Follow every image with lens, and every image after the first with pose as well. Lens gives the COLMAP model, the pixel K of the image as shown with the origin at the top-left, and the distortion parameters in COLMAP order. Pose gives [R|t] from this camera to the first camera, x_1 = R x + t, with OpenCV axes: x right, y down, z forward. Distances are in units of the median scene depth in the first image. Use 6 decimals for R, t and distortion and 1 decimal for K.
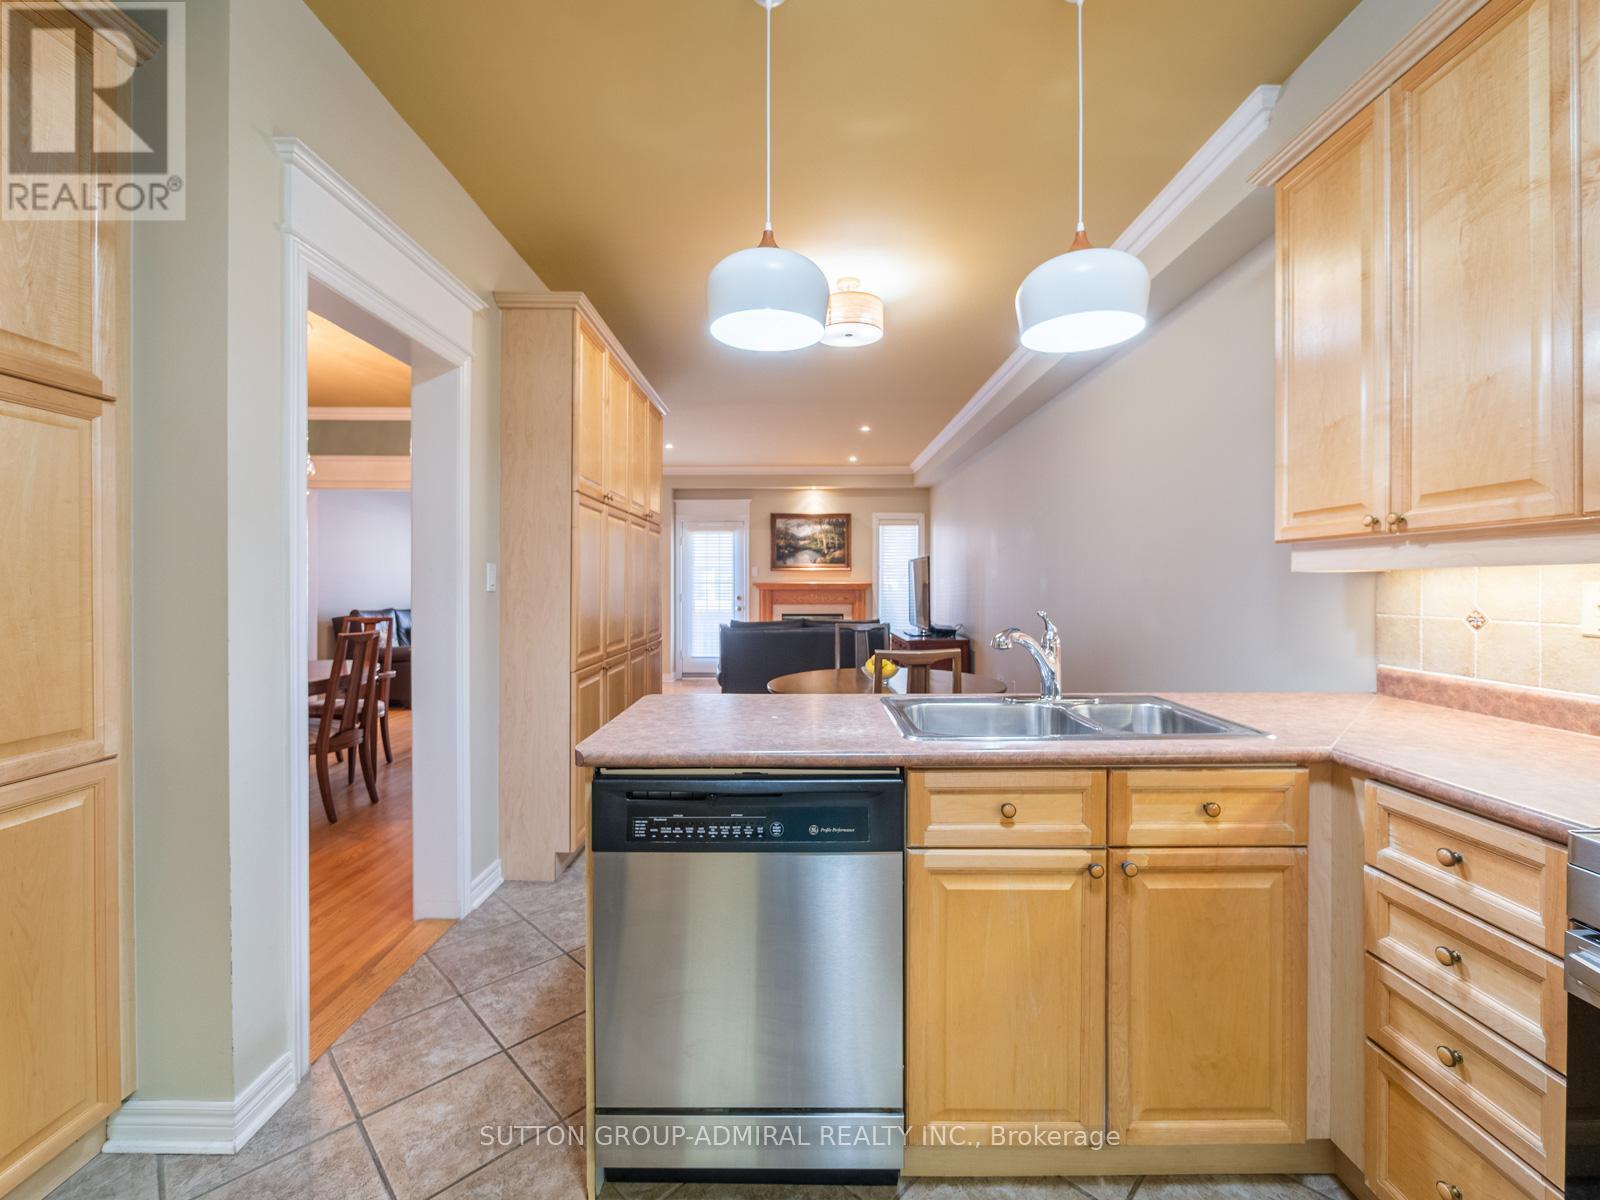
lens RADIAL K [[682.8, 0, 807.9], [0, 682.8, 591.2], [0, 0, 1]] dist [-0.004577, -0.000490]
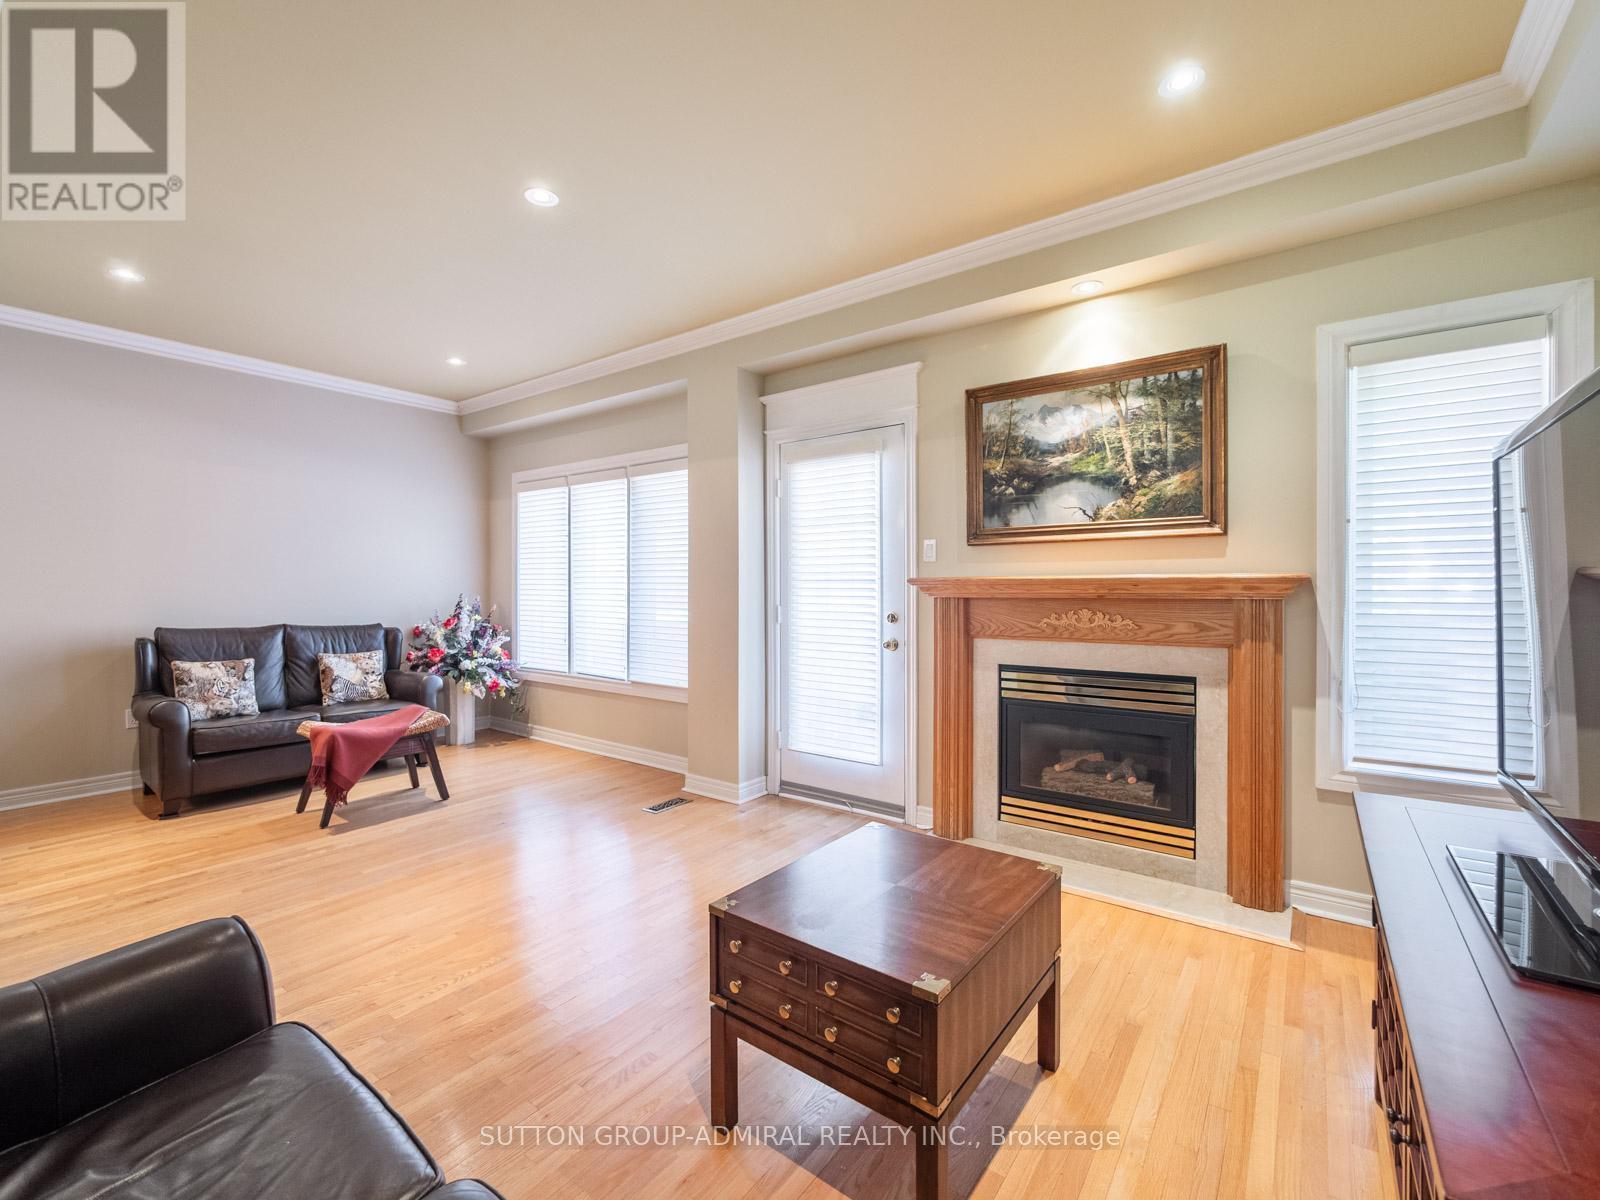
lens RADIAL K [[681.3, 0, 799.7], [0, 681.3, 590.0], [0, 0, 1]] dist [-0.000098, -0.000299]
pose [[0.791990, -0.000010, -0.610535, 0.491228], [-0.004075, 0.999978, -0.005303, -0.019980], [0.610521, 0.006687, 0.791972, 3.263023]]
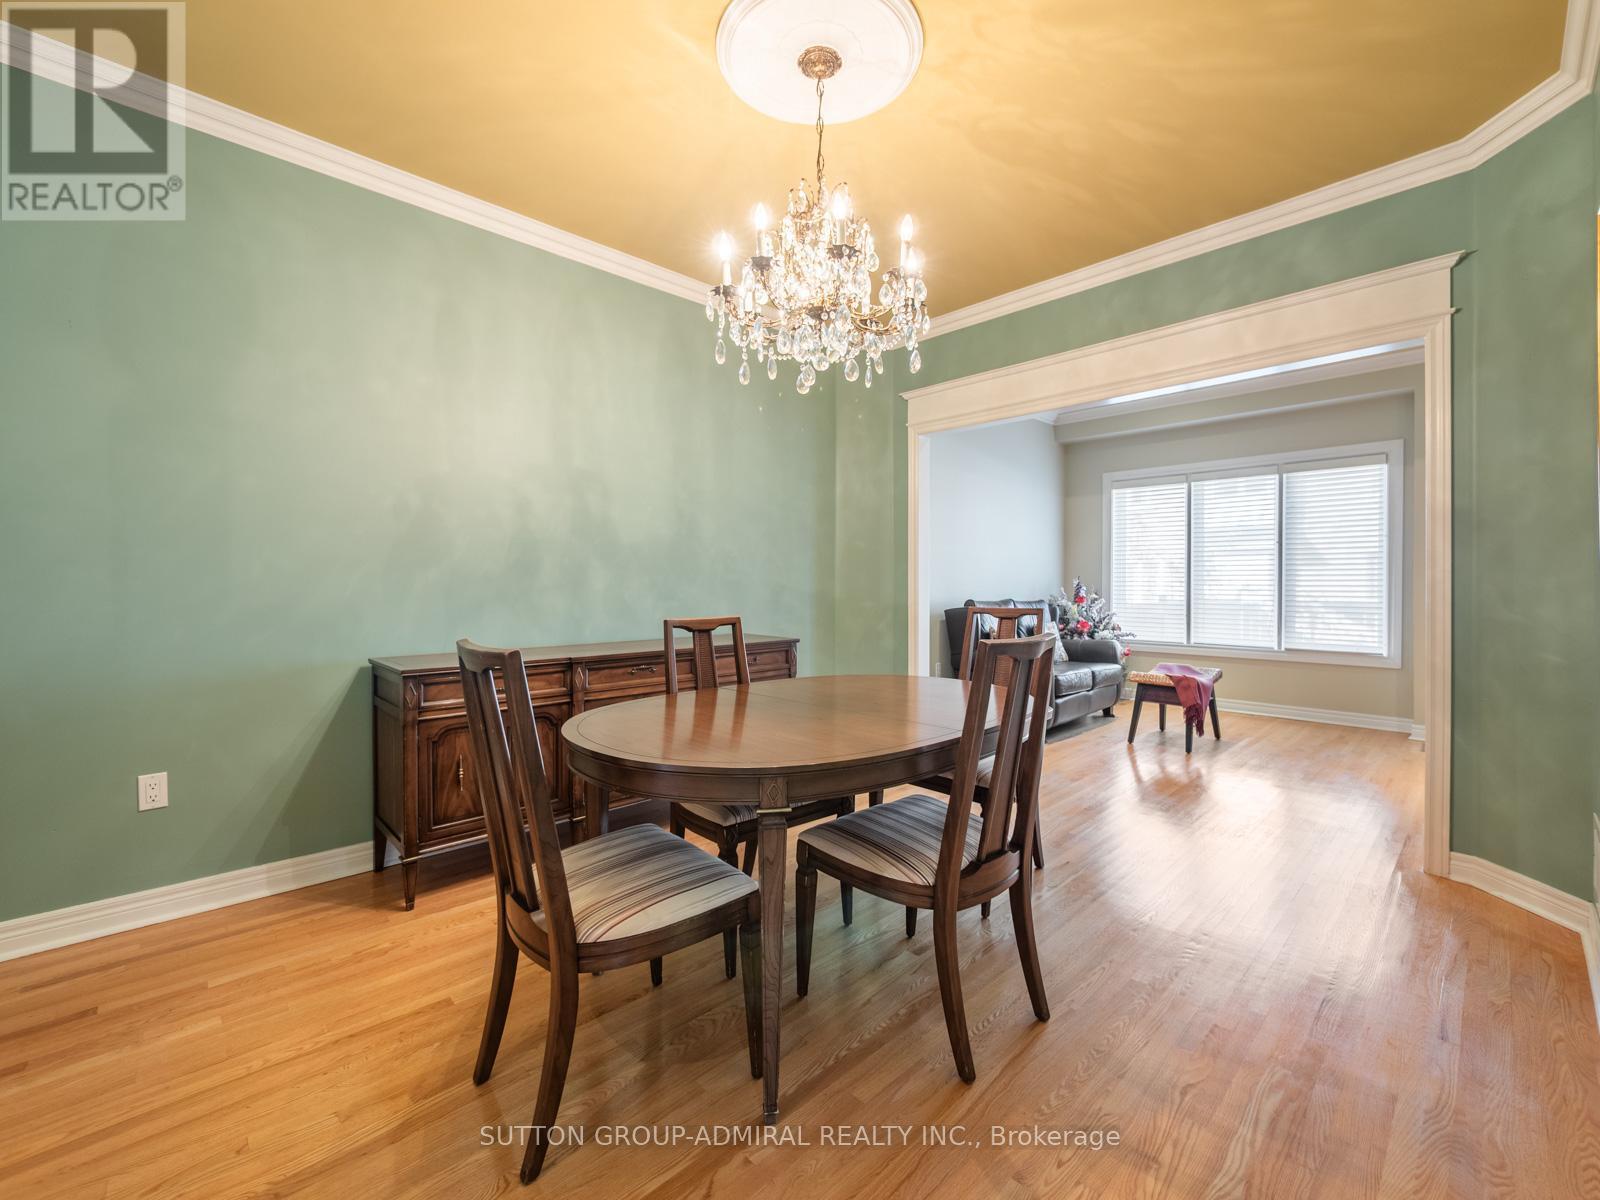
lens RADIAL K [[681.3, 0, 799.7], [0, 681.3, 590.0], [0, 0, 1]] dist [-0.000098, -0.000299]
pose [[0.687914, 0.003892, -0.725782, -0.918596], [-0.008071, 0.999965, -0.002287, 0.081303], [0.725747, 0.007431, 0.687921, 1.255301]]
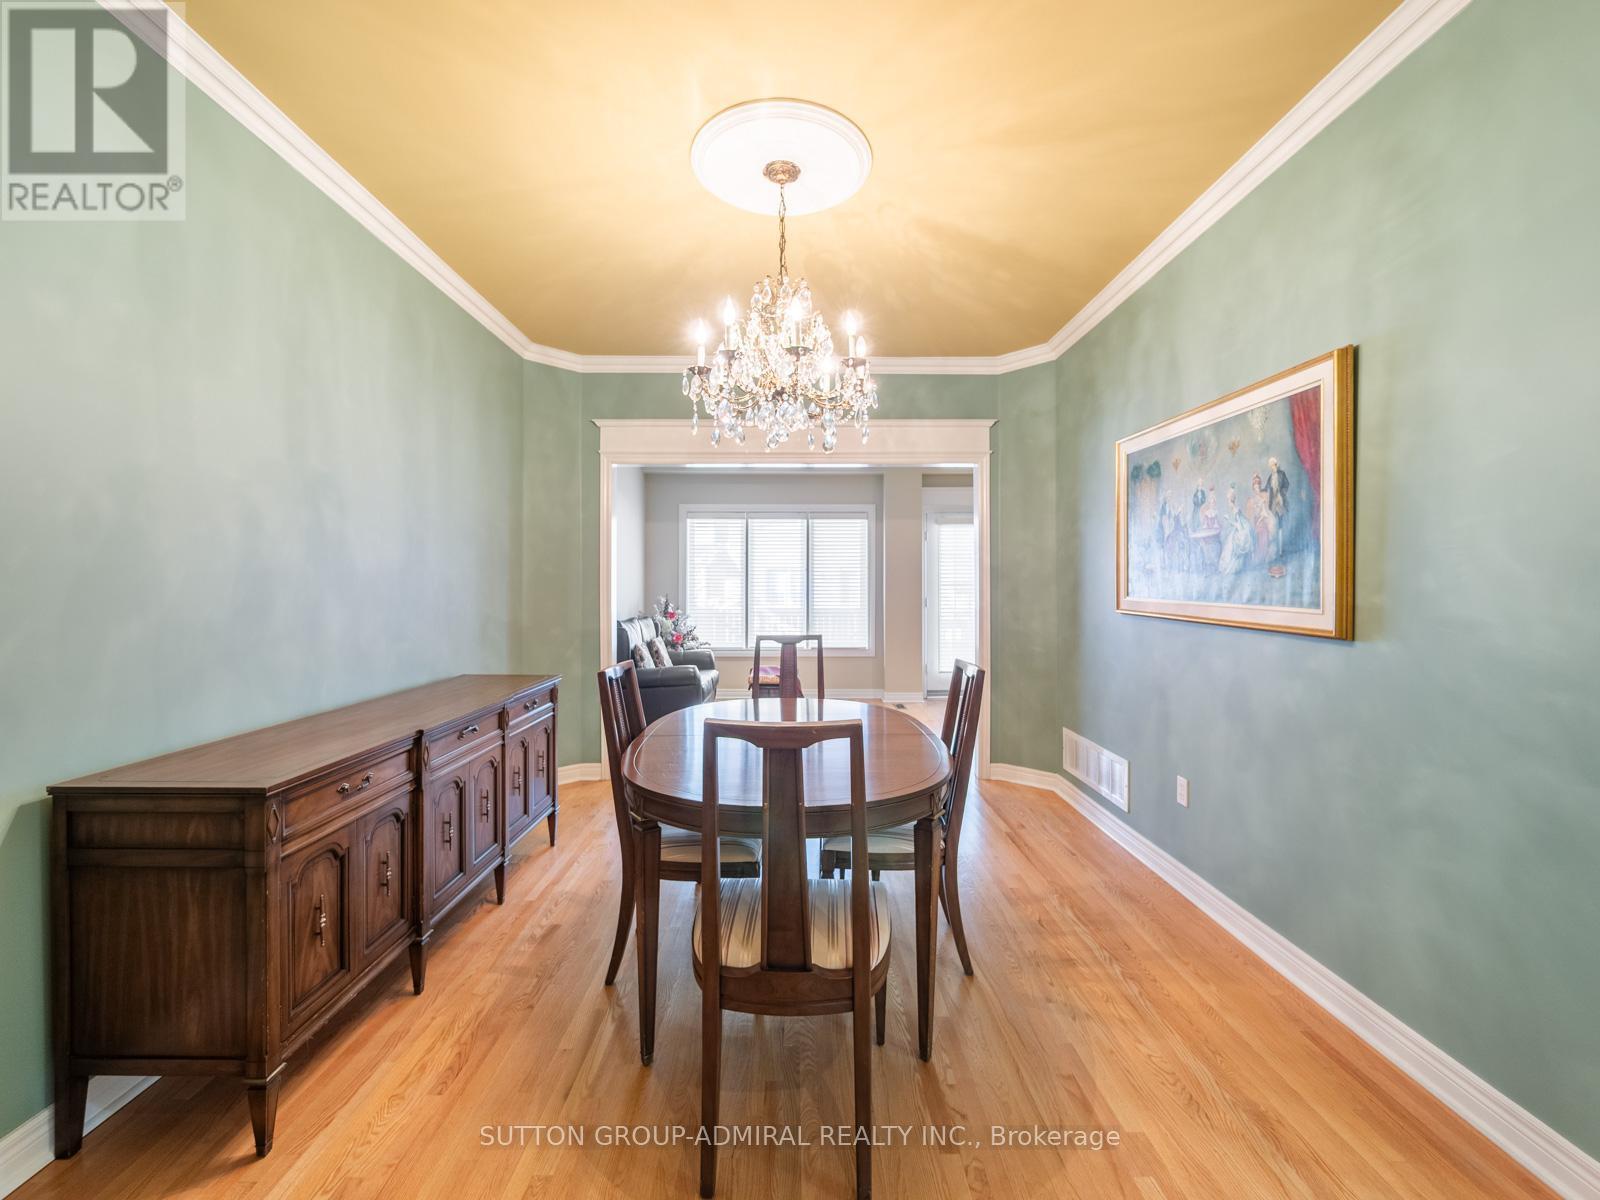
lens RADIAL K [[681.3, 0, 799.7], [0, 681.3, 590.0], [0, 0, 1]] dist [-0.000098, -0.000299]
pose [[0.999987, -0.003532, 0.003801, -1.724680], [0.003567, 0.999952, -0.009140, 0.004371], [-0.003768, 0.009154, 0.999951, 0.751510]]
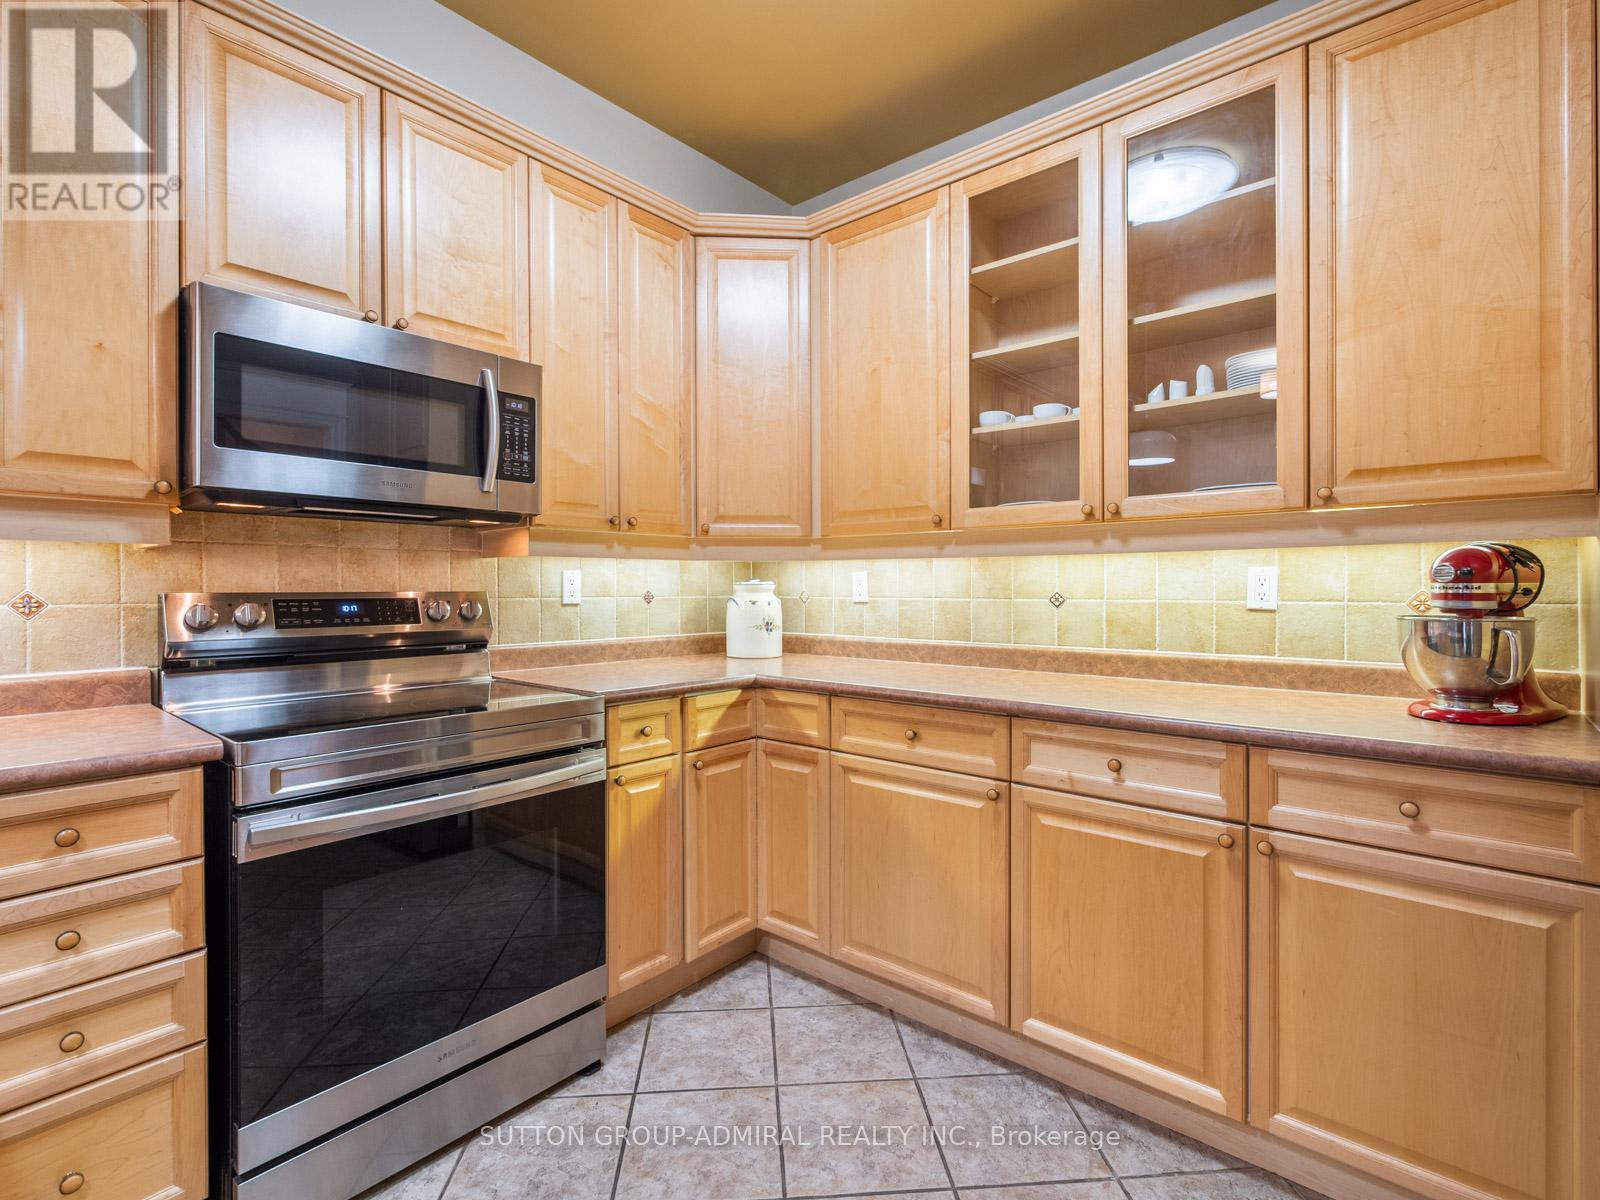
lens RADIAL K [[776.2, 0, 775.3], [0, 776.2, 590.5], [0, 0, 1]] dist [0.000099, 0.000471]
pose [[-0.741283, -0.001699, 0.671191, -0.293393], [0.008493, 0.999893, 0.011910, 0.018516], [-0.671139, 0.014529, -0.741189, 0.609310]]
